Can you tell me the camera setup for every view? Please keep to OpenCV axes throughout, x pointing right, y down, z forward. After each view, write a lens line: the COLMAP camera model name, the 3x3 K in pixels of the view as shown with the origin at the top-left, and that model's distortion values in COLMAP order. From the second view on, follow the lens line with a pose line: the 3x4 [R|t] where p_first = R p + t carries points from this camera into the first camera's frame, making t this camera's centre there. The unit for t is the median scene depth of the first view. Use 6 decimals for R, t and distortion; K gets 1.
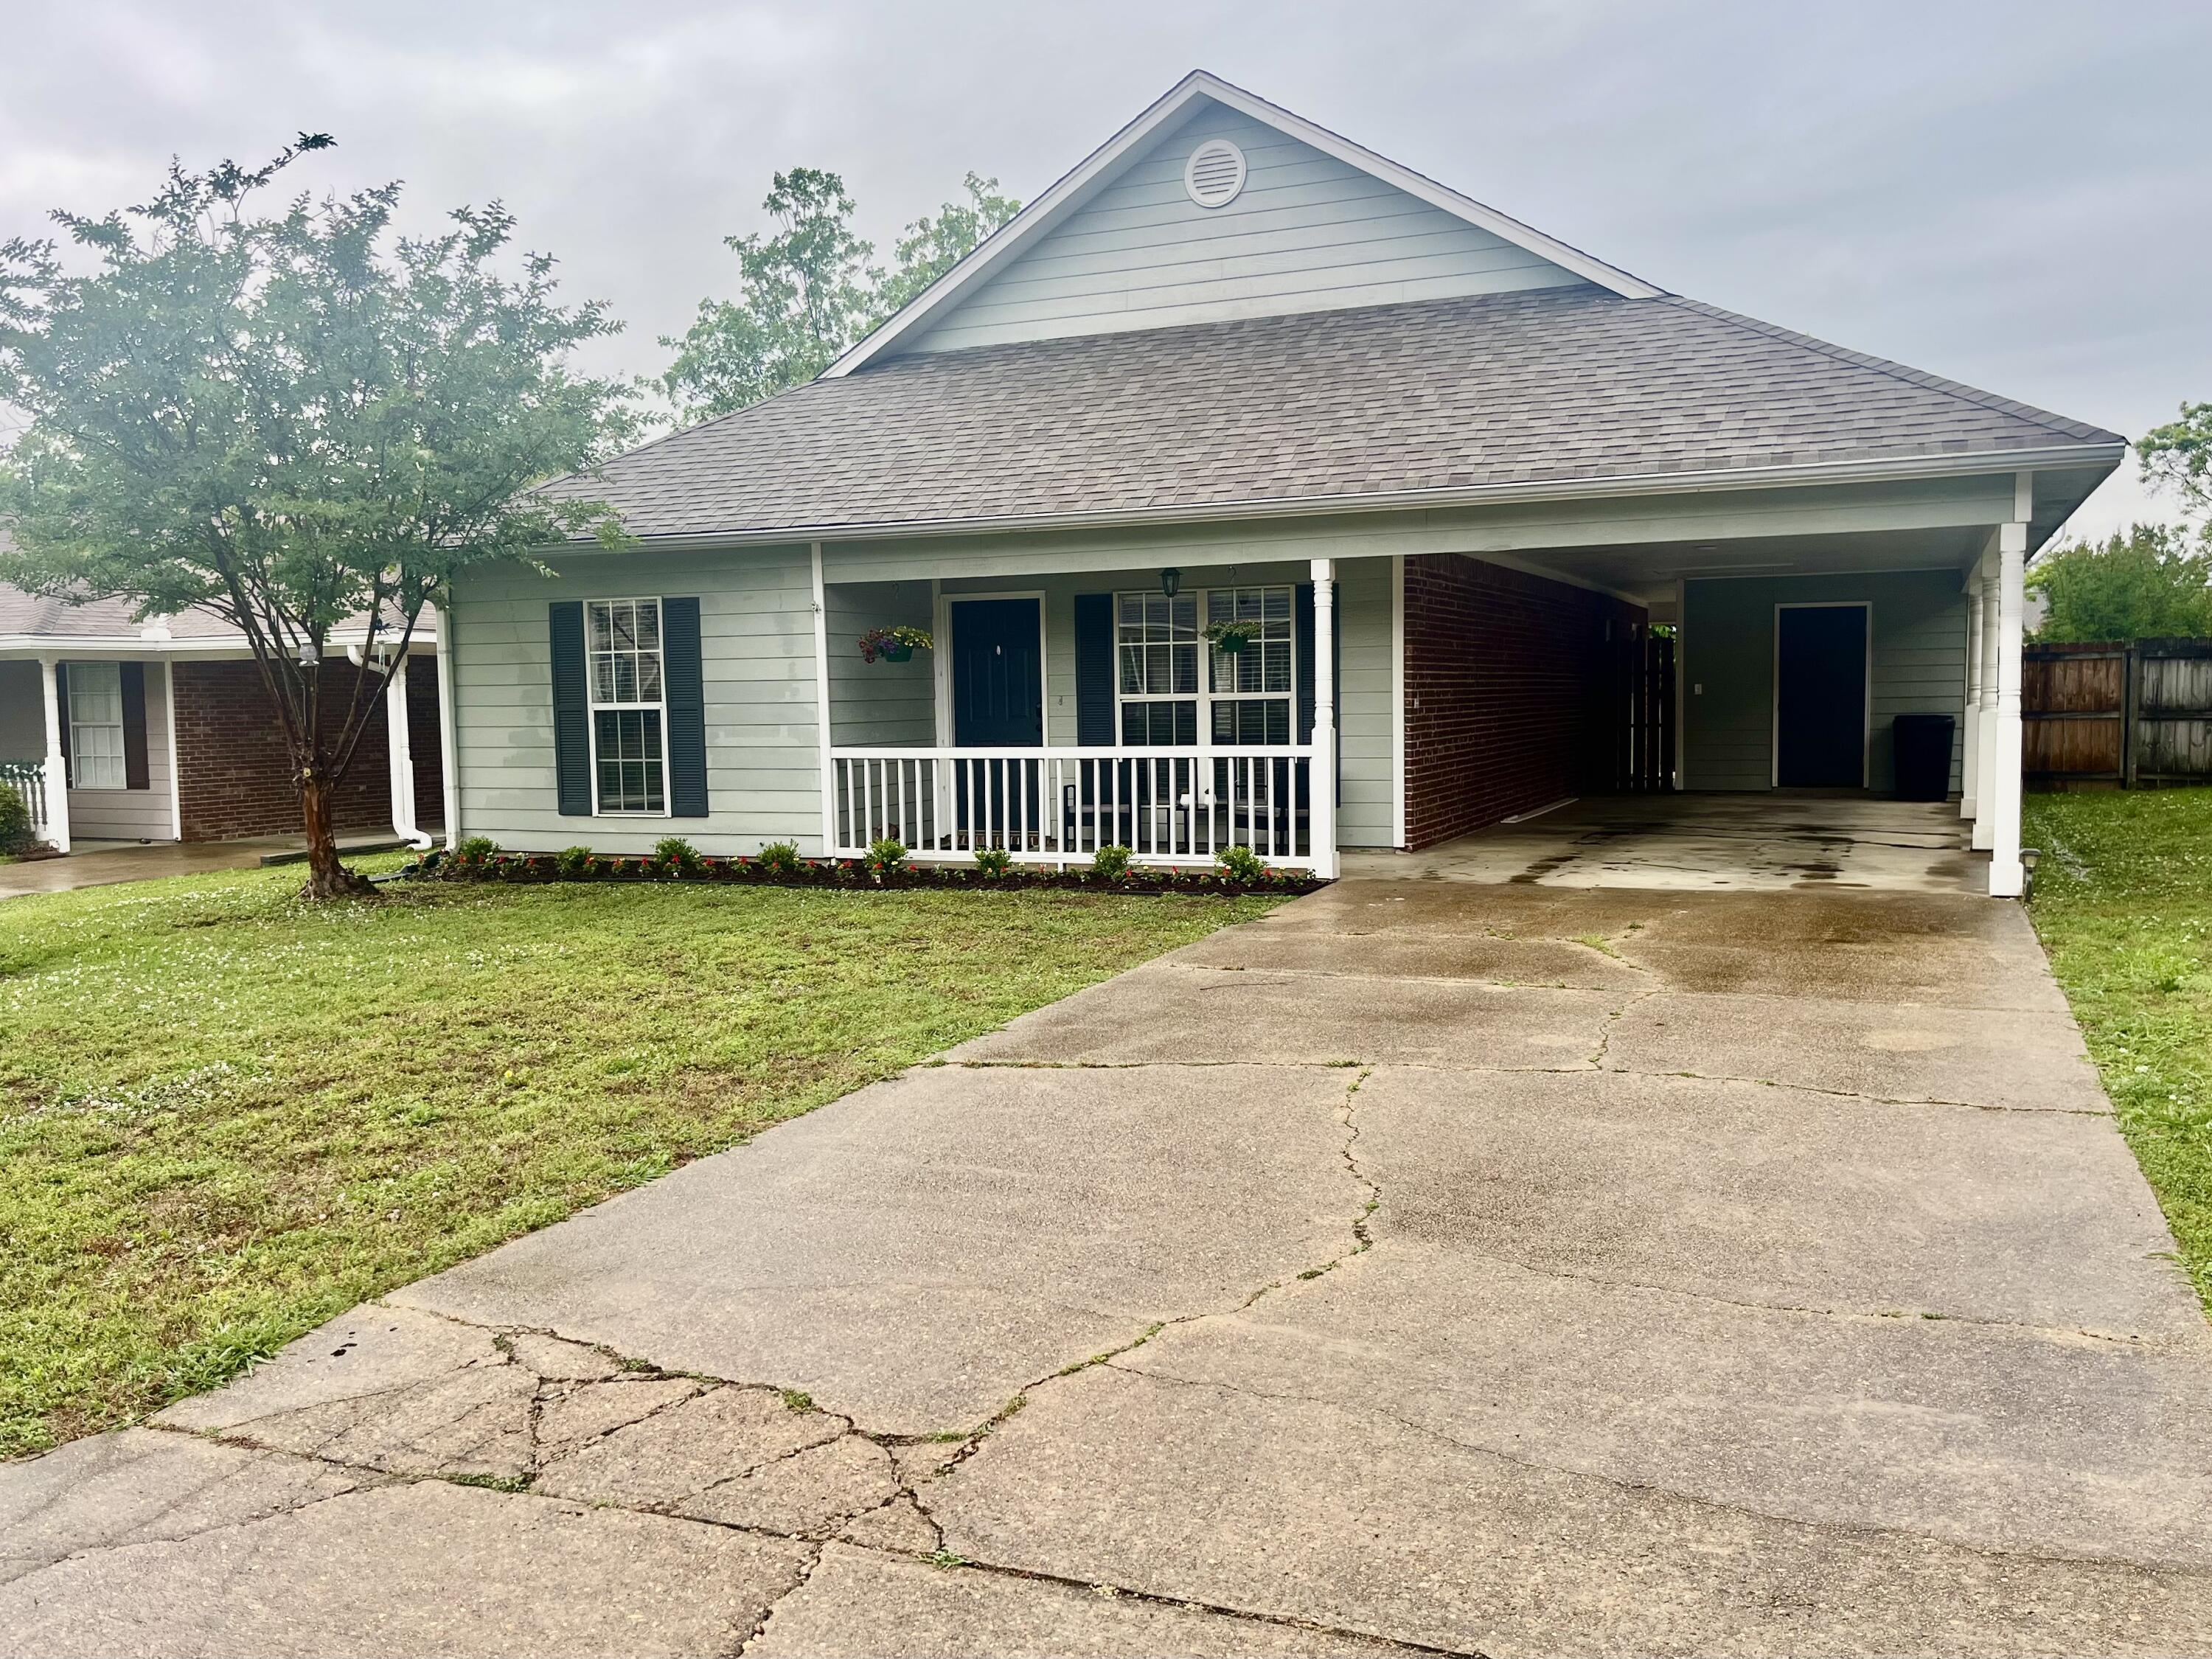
lens RADIAL K [[1722.3, 0, 1106.0], [0, 1722.3, 829.5], [0, 0, 1]] dist [0.178586, -0.384127]
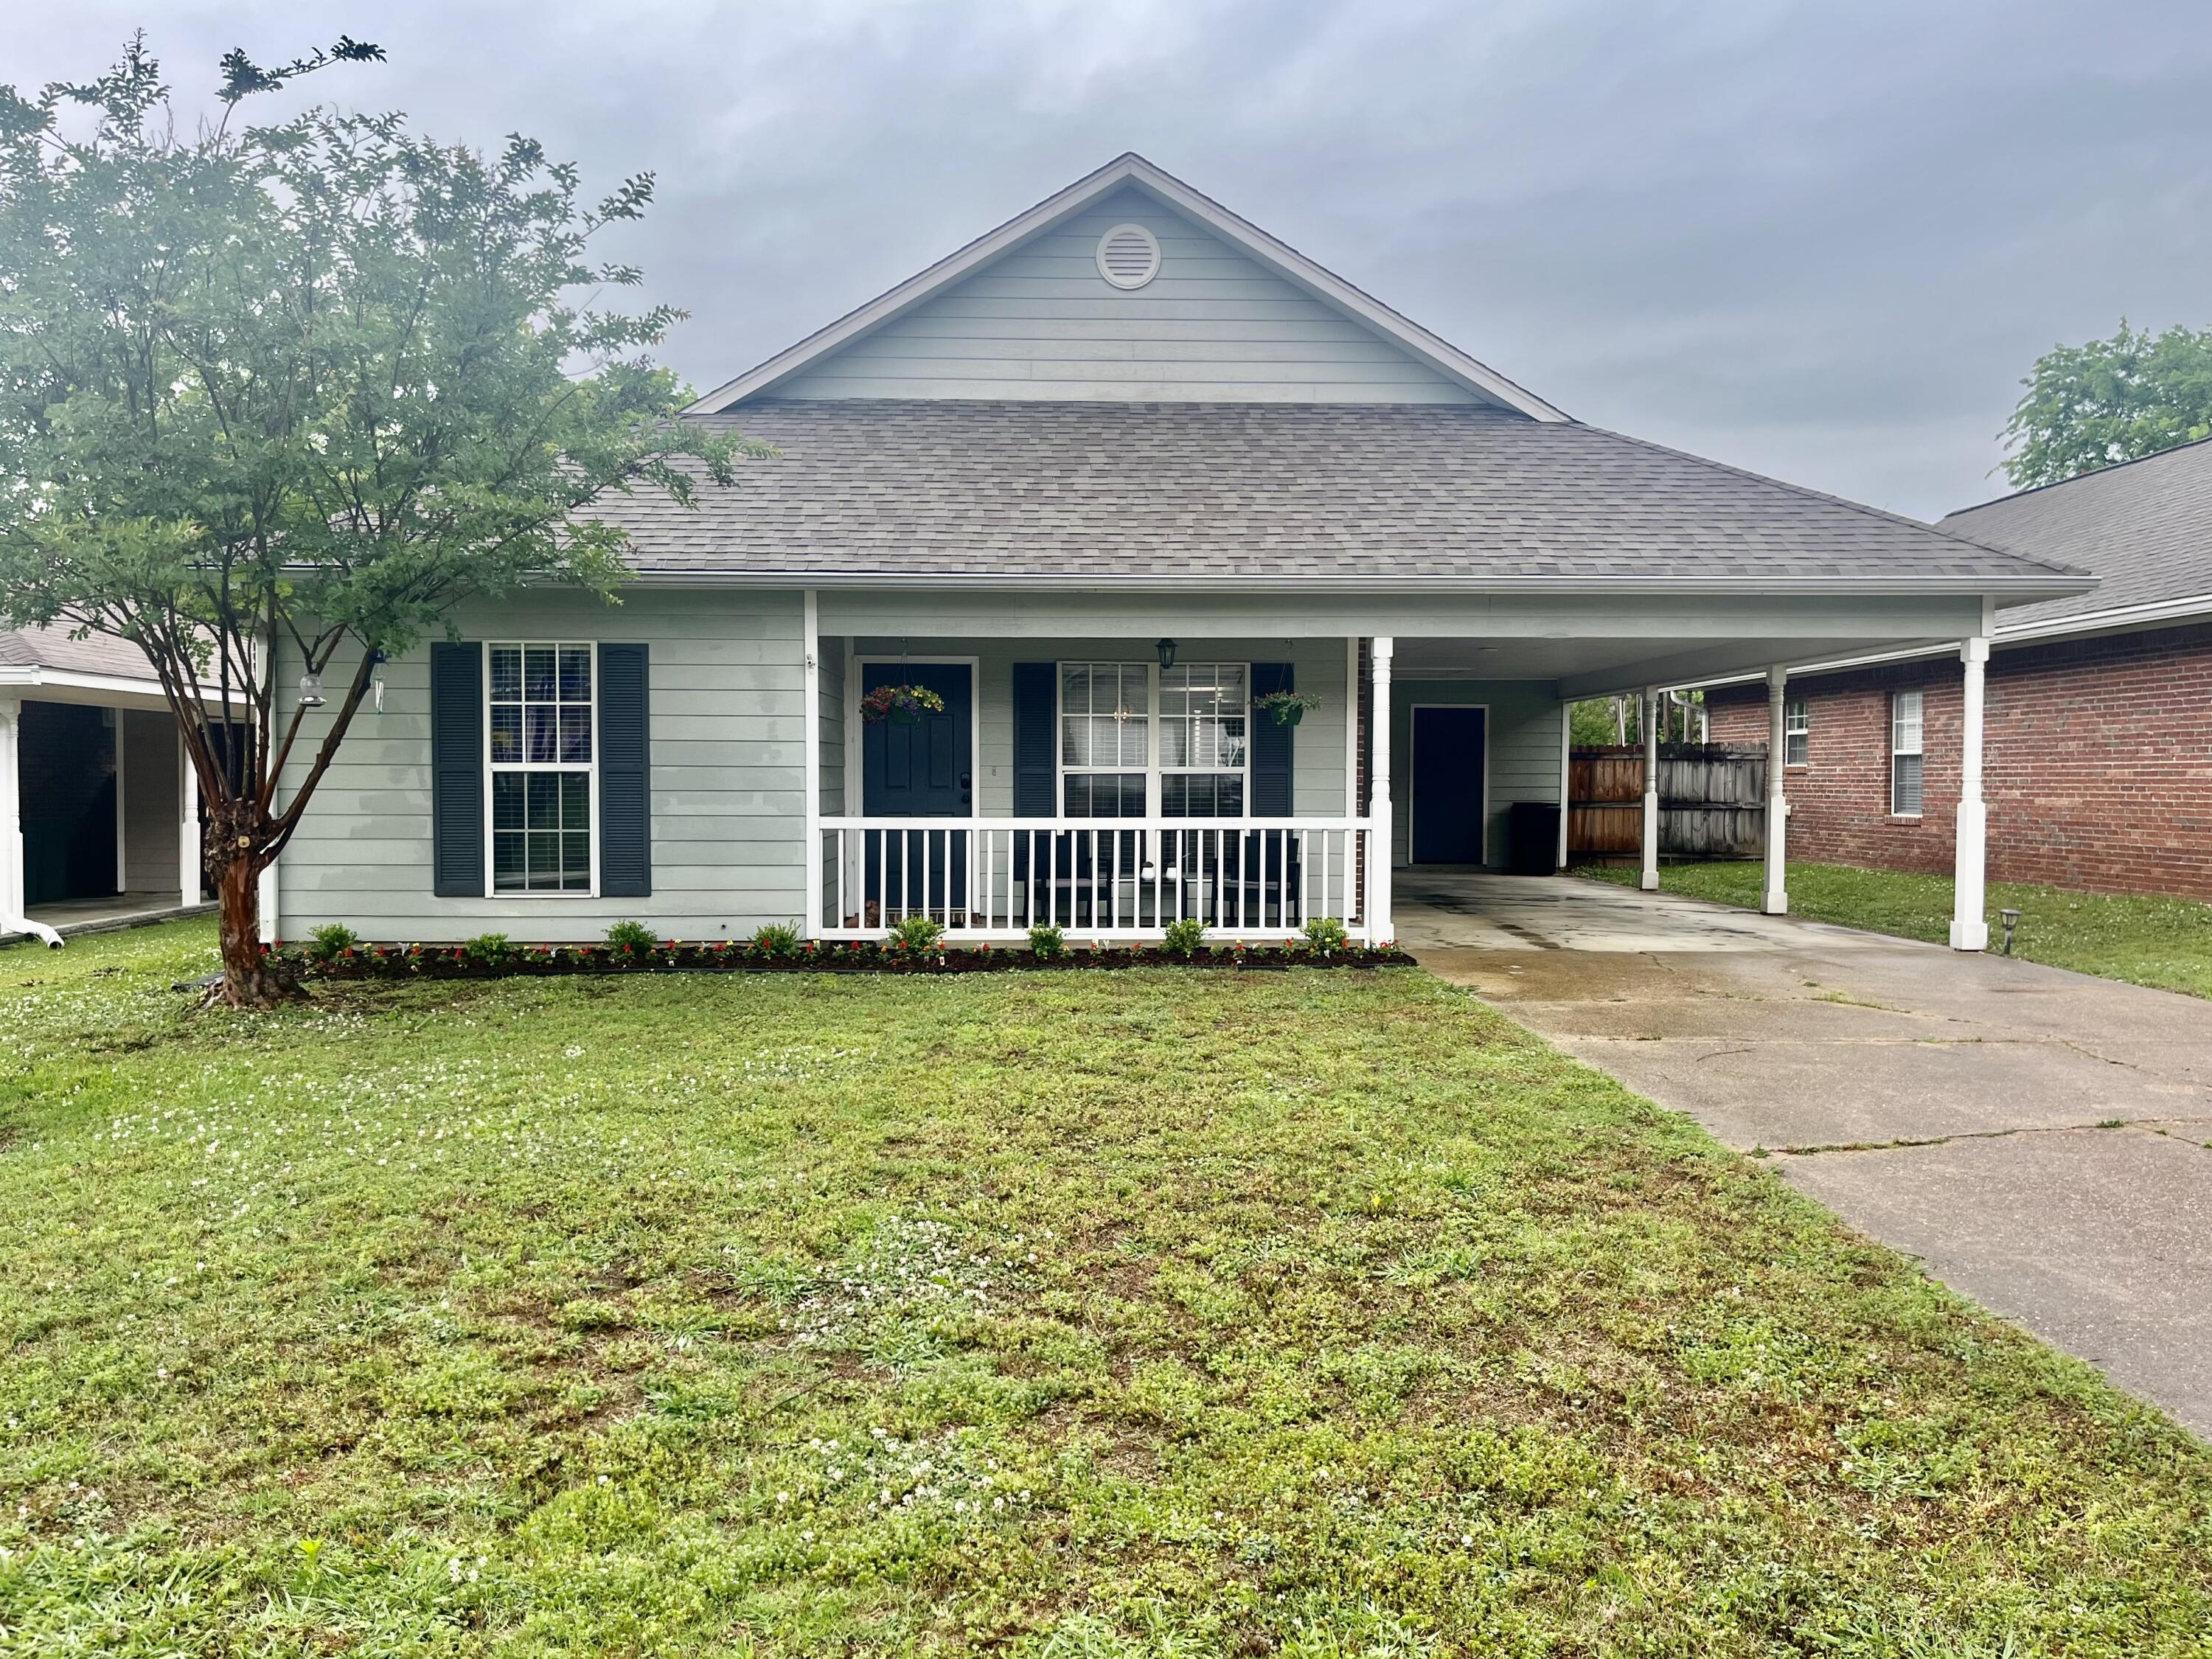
lens RADIAL K [[1646.9, 0, 1106.0], [0, 1646.9, 829.5], [0, 0, 1]] dist [0.052583, -0.119838]
pose [[0.910823, 0.004917, 0.412767, -0.356524], [0.013258, 0.999065, -0.041158, -0.003459], [-0.412583, 0.042960, 0.909906, 0.153026]]
